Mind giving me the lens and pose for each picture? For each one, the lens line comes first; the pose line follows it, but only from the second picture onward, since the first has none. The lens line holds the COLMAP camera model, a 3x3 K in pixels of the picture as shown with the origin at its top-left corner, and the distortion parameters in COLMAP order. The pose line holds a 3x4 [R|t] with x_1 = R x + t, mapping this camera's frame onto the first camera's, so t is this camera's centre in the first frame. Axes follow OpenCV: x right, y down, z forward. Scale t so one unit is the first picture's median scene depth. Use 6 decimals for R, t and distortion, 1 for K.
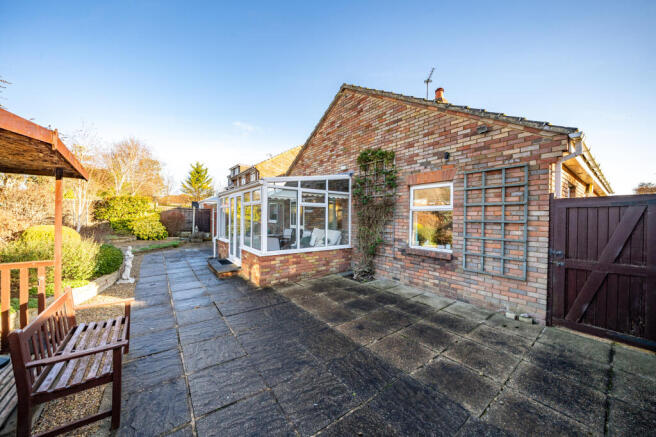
lens RADIAL K [[226.4, 0, 328.0], [0, 226.4, 218.5], [0, 0, 1]] dist [-0.000598, -0.000060]
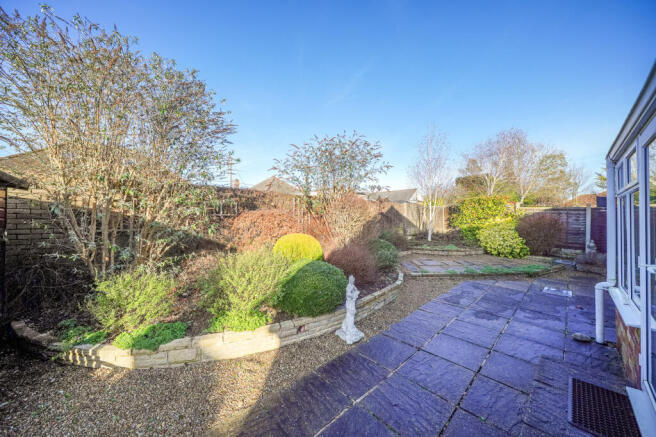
lens RADIAL K [[226.4, 0, 328.0], [0, 226.4, 218.5], [0, 0, 1]] dist [-0.000598, -0.000060]
pose [[0.099563, -0.019809, -0.994834, -0.132862], [-0.006856, 0.999764, -0.020593, -0.004064], [0.995008, 0.008871, 0.099404, 0.372402]]
